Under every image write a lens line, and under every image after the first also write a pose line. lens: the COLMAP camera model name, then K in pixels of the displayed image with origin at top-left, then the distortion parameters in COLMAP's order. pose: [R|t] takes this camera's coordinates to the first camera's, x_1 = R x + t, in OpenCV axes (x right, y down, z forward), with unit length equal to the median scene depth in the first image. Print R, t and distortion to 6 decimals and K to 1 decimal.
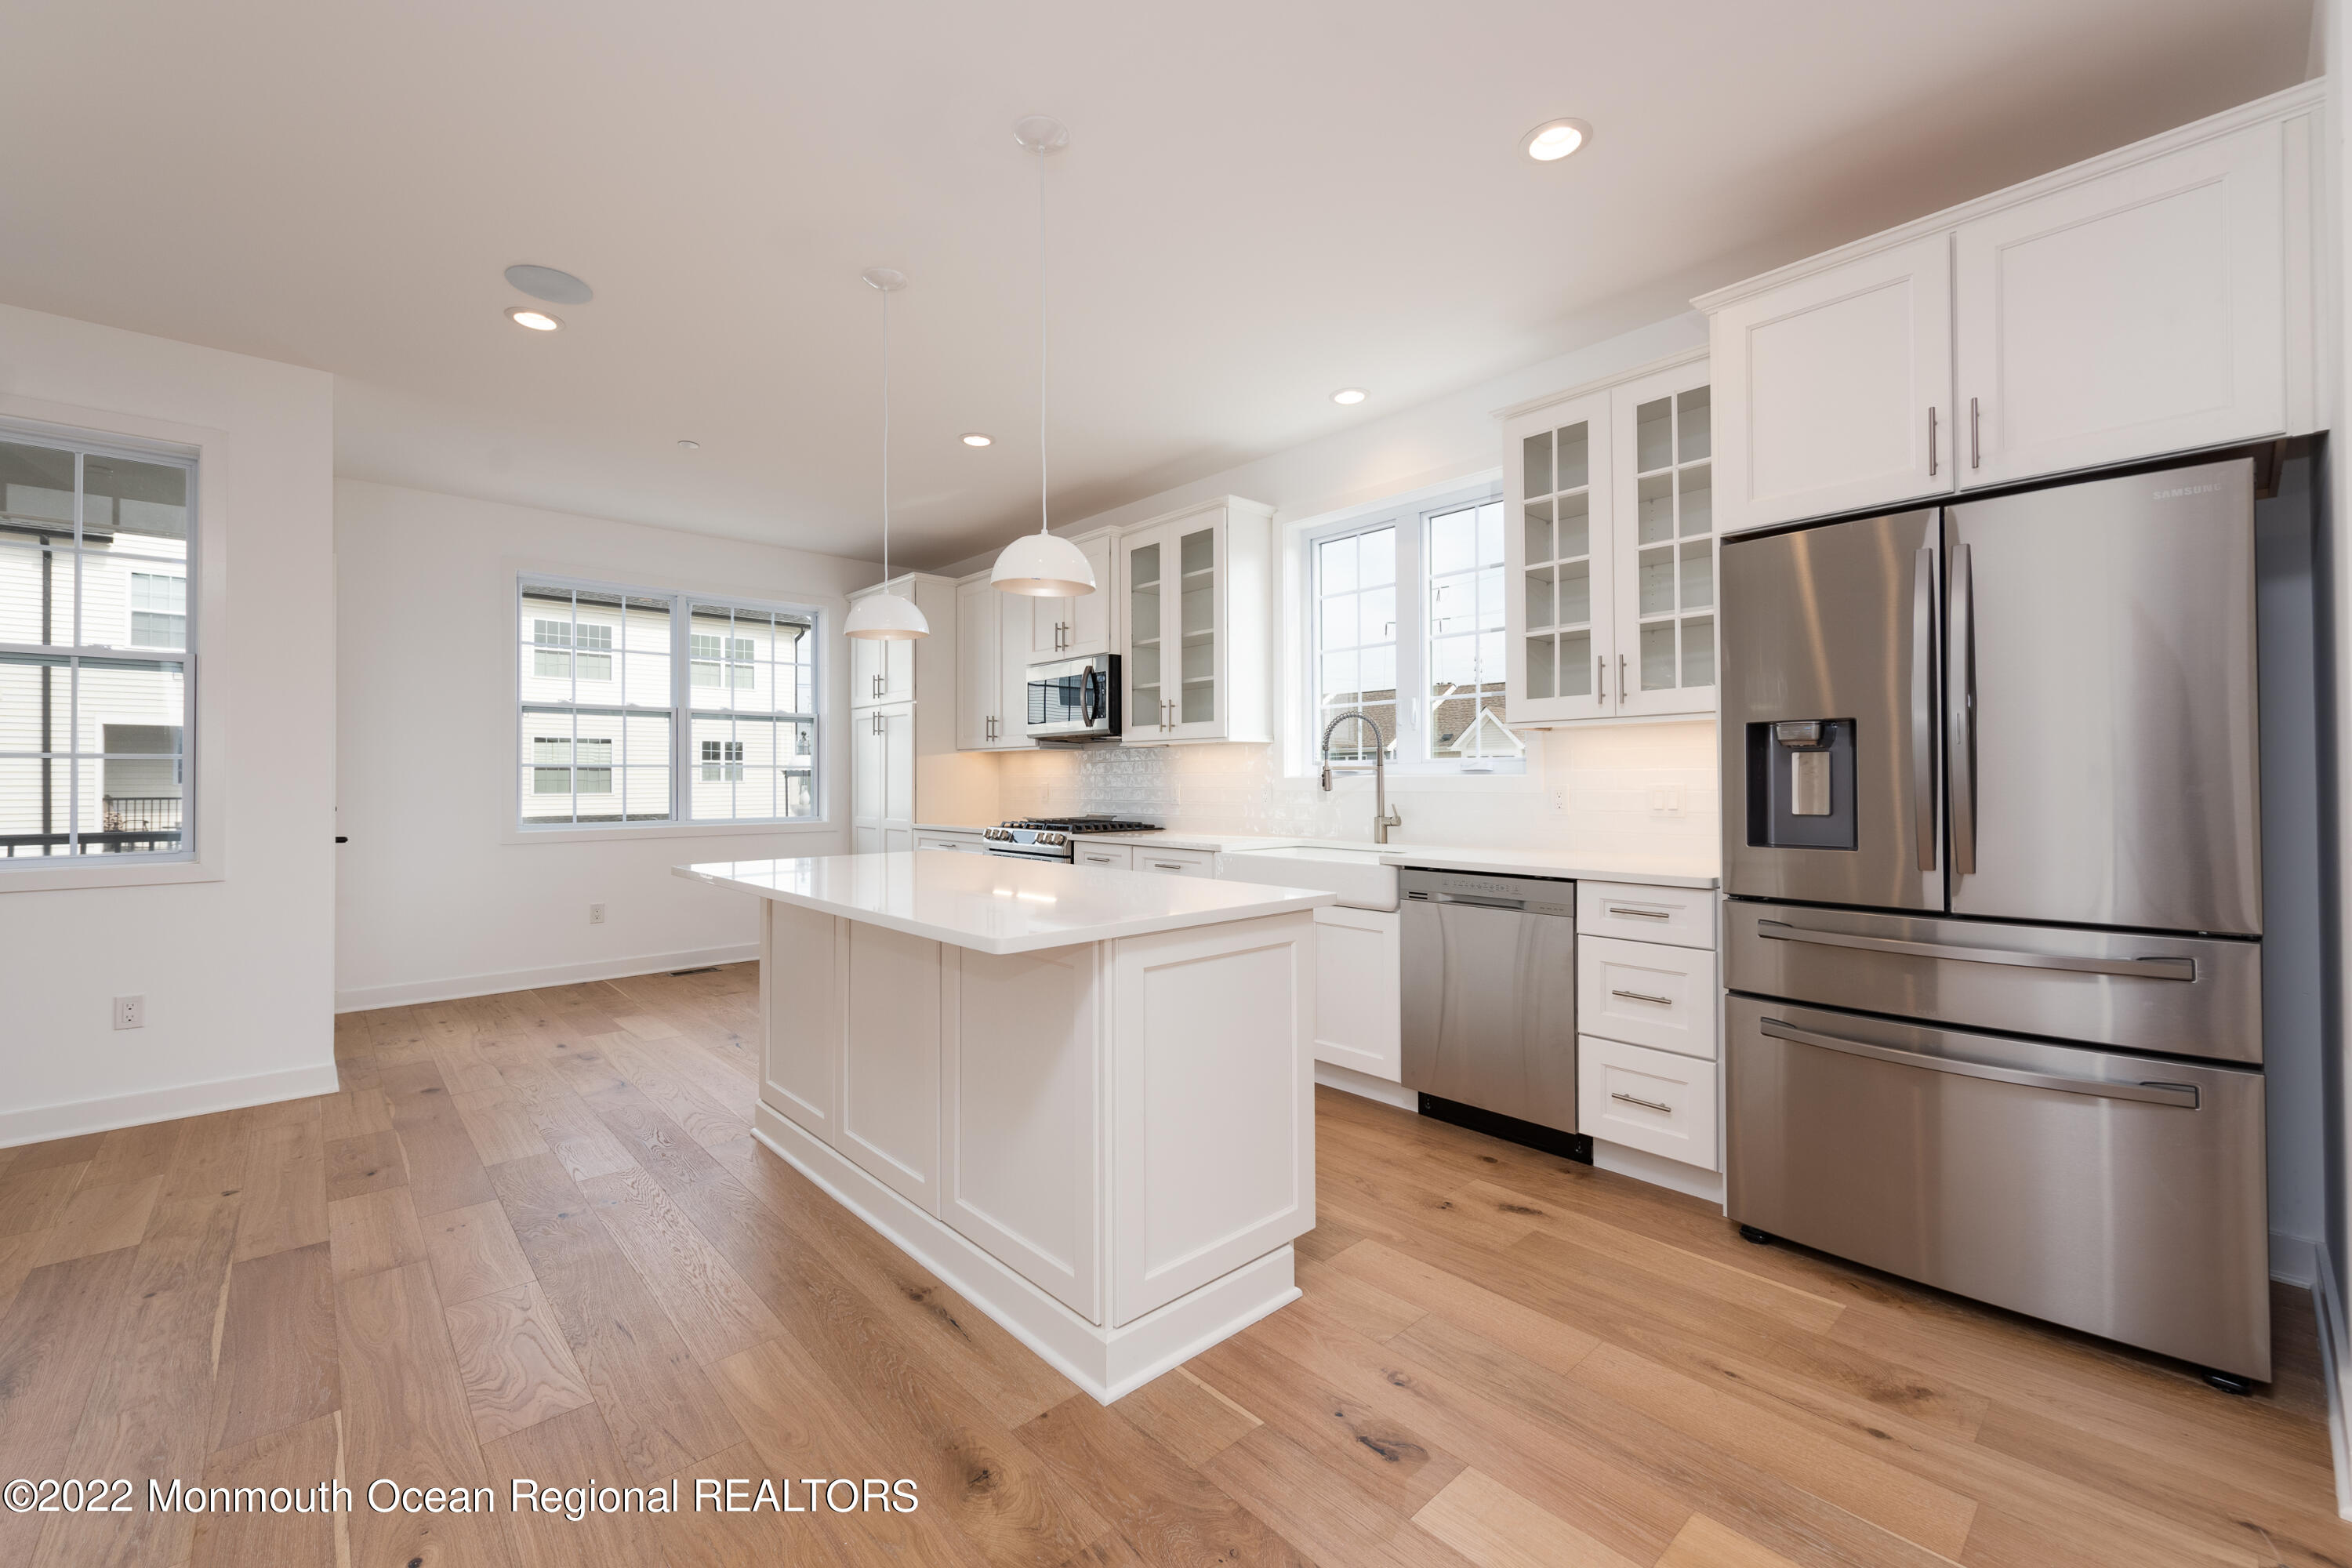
lens RADIAL K [[936.1, 0, 1166.5], [0, 936.1, 773.1], [0, 0, 1]] dist [0.008725, -0.002772]
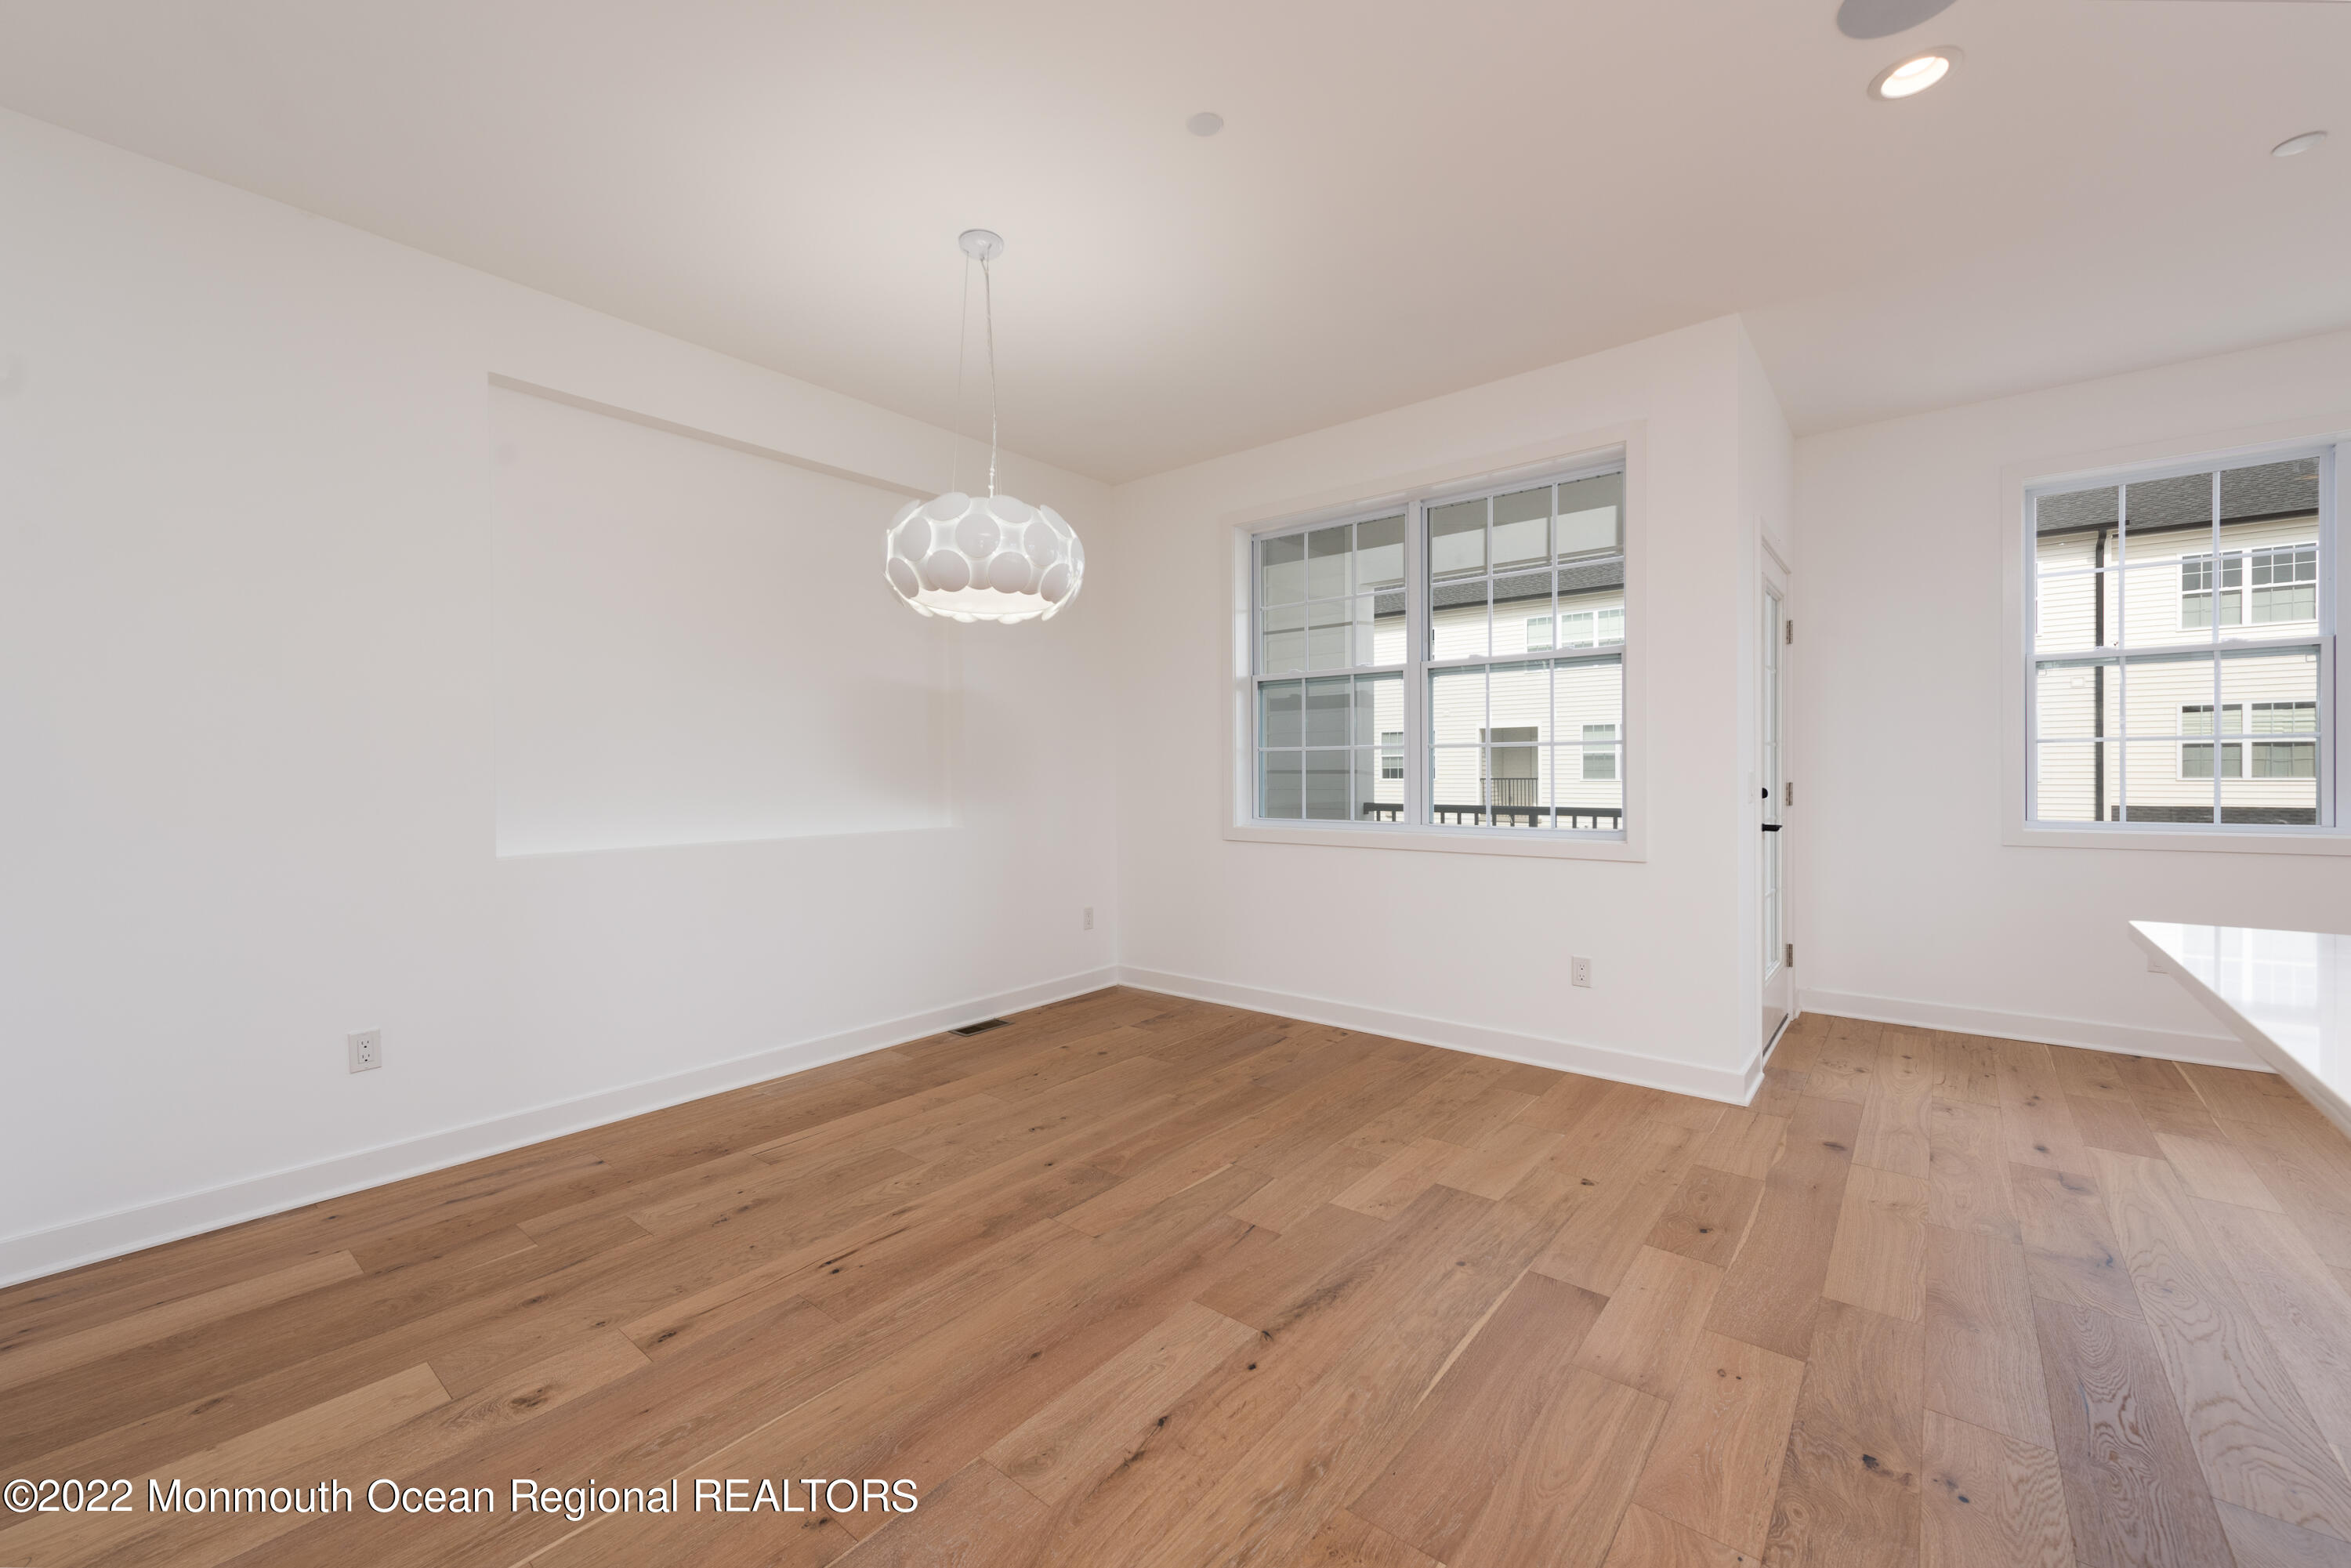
lens RADIAL K [[935.7, 0, 1166.4], [0, 935.7, 776.1], [0, 0, 1]] dist [0.008725, -0.002772]
pose [[0.140884, 0.010011, -0.989975, -0.073542], [0.012721, 0.999848, 0.011921, 0.002802], [0.989944, -0.014273, 0.140735, 0.355245]]
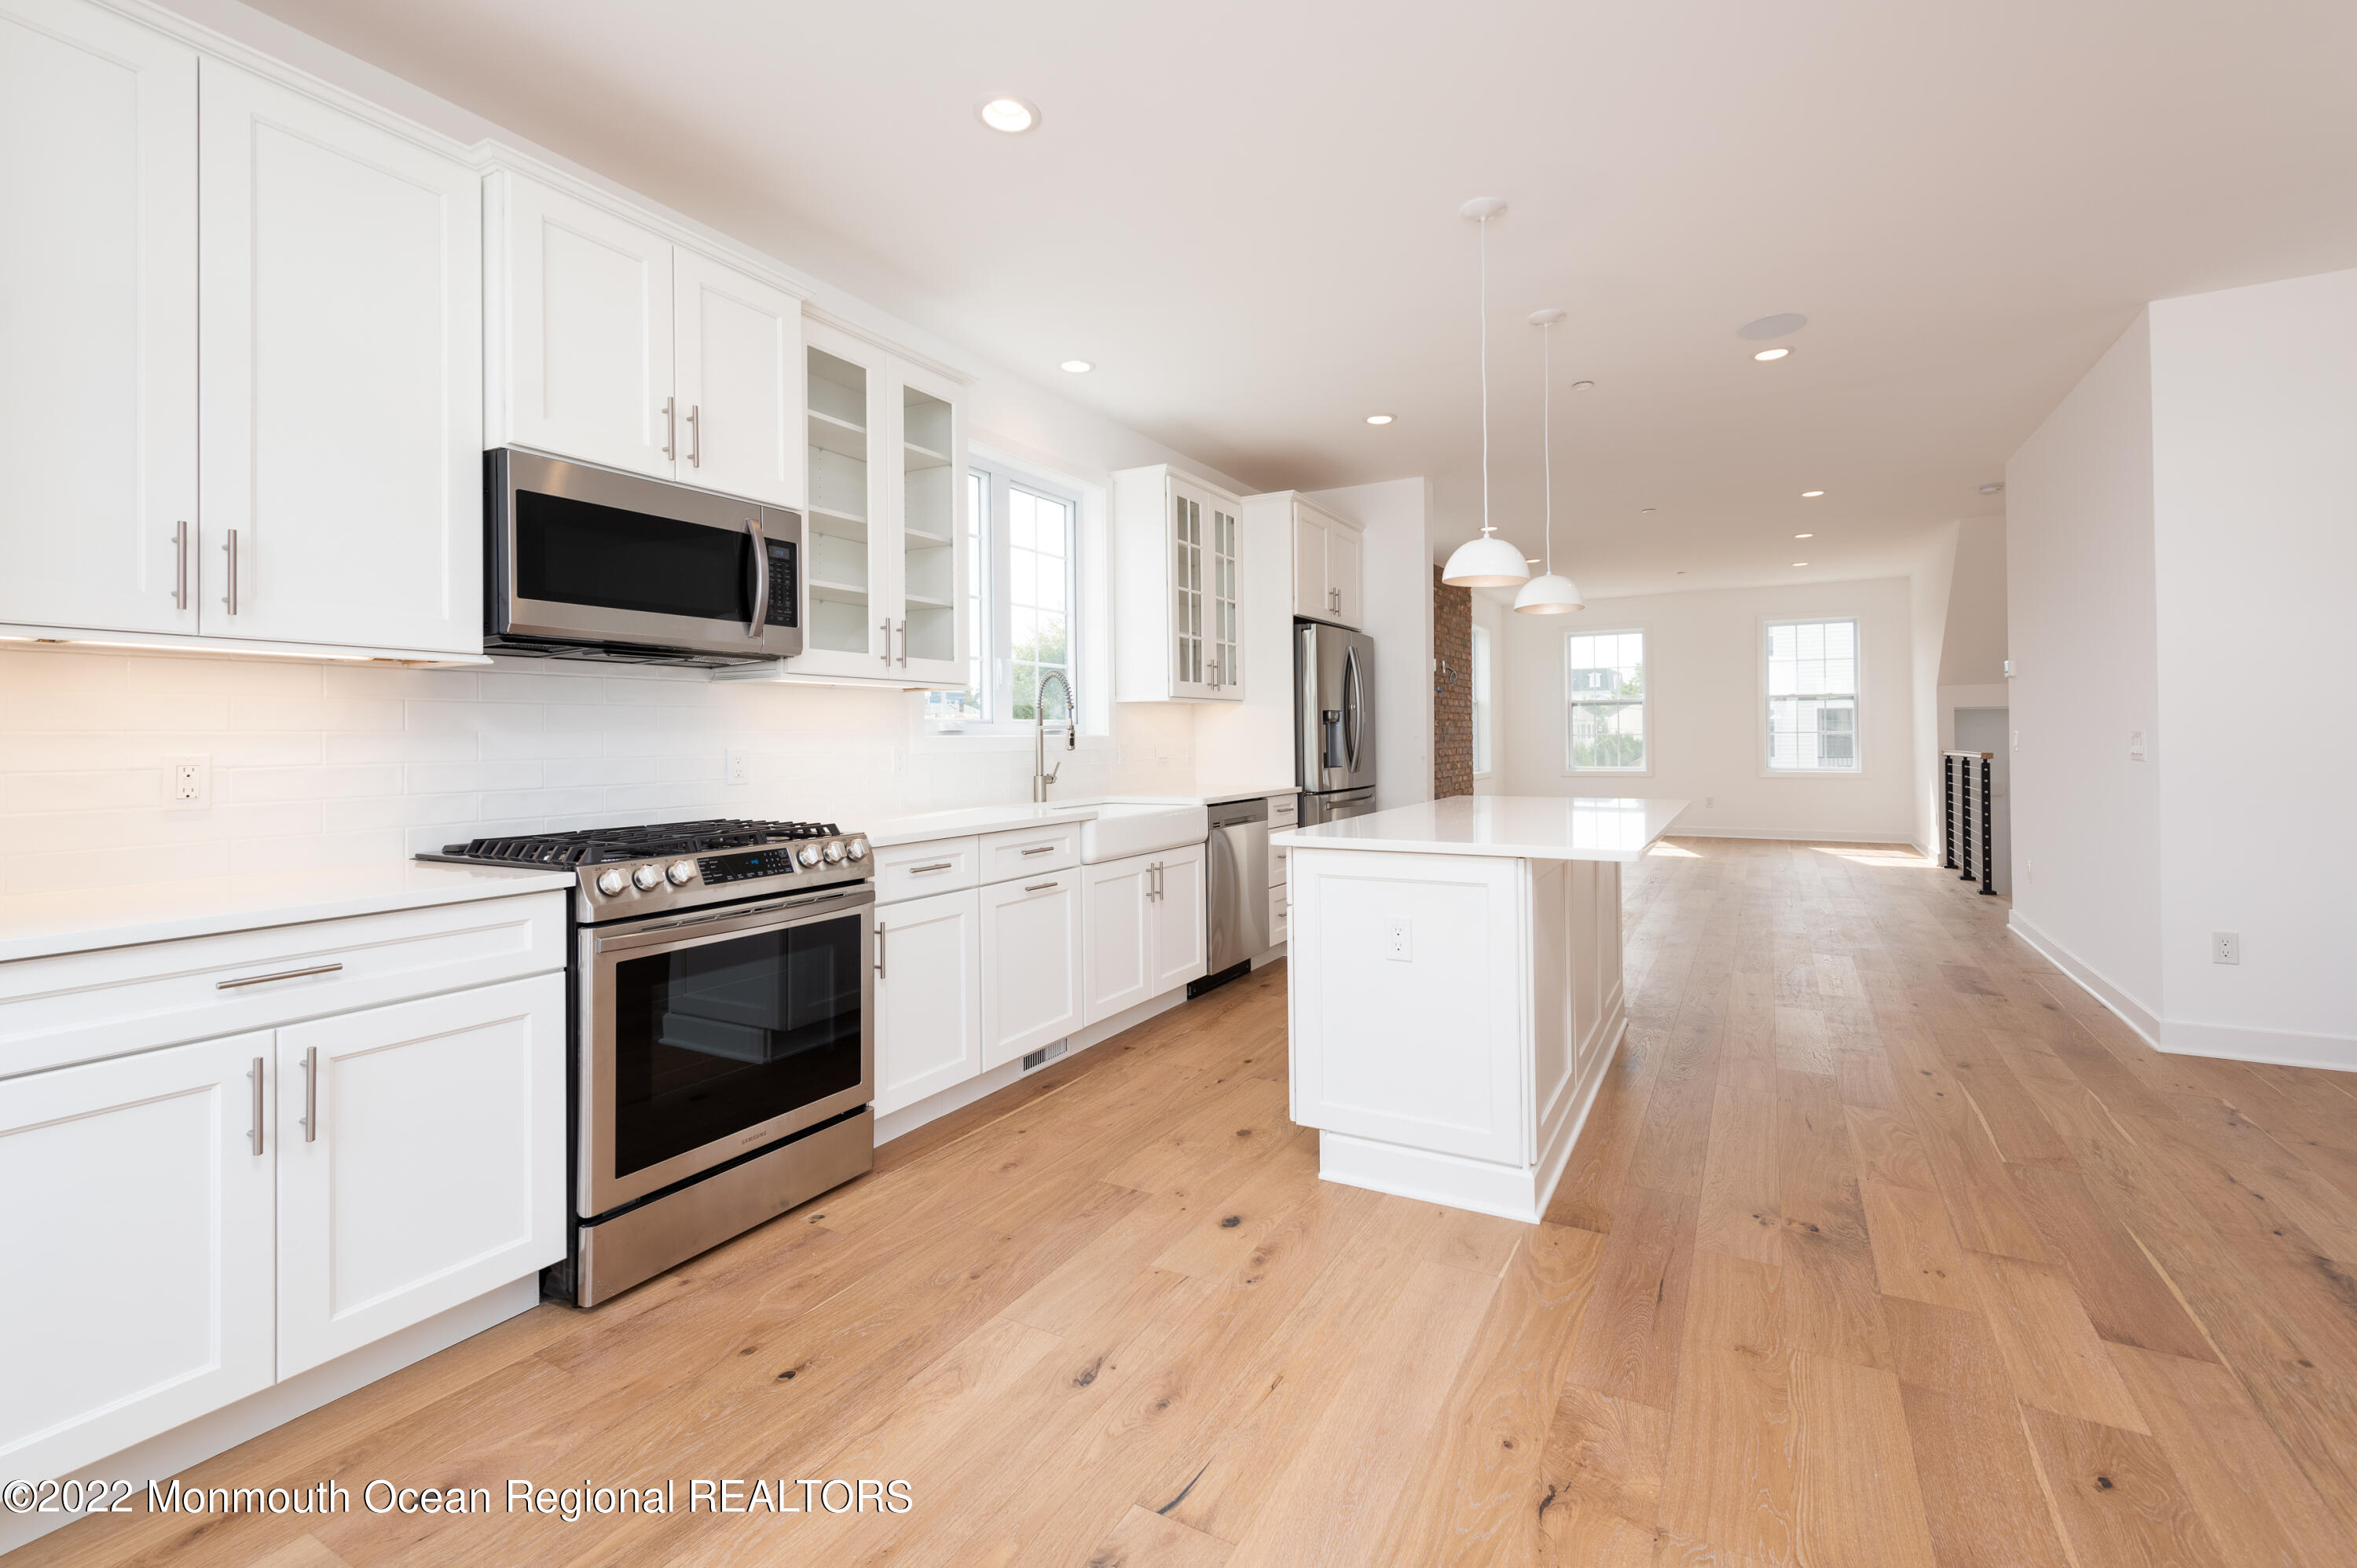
lens RADIAL K [[1003.3, 0, 1240.0], [0, 1003.3, 731.4], [0, 0, 1]] dist [0.011693, -0.002528]
pose [[-0.342006, 0.011212, 0.939631, -1.036996], [0.004110, 0.999937, -0.010436, 0.012991], [-0.939689, 0.000293, -0.342030, 1.405341]]
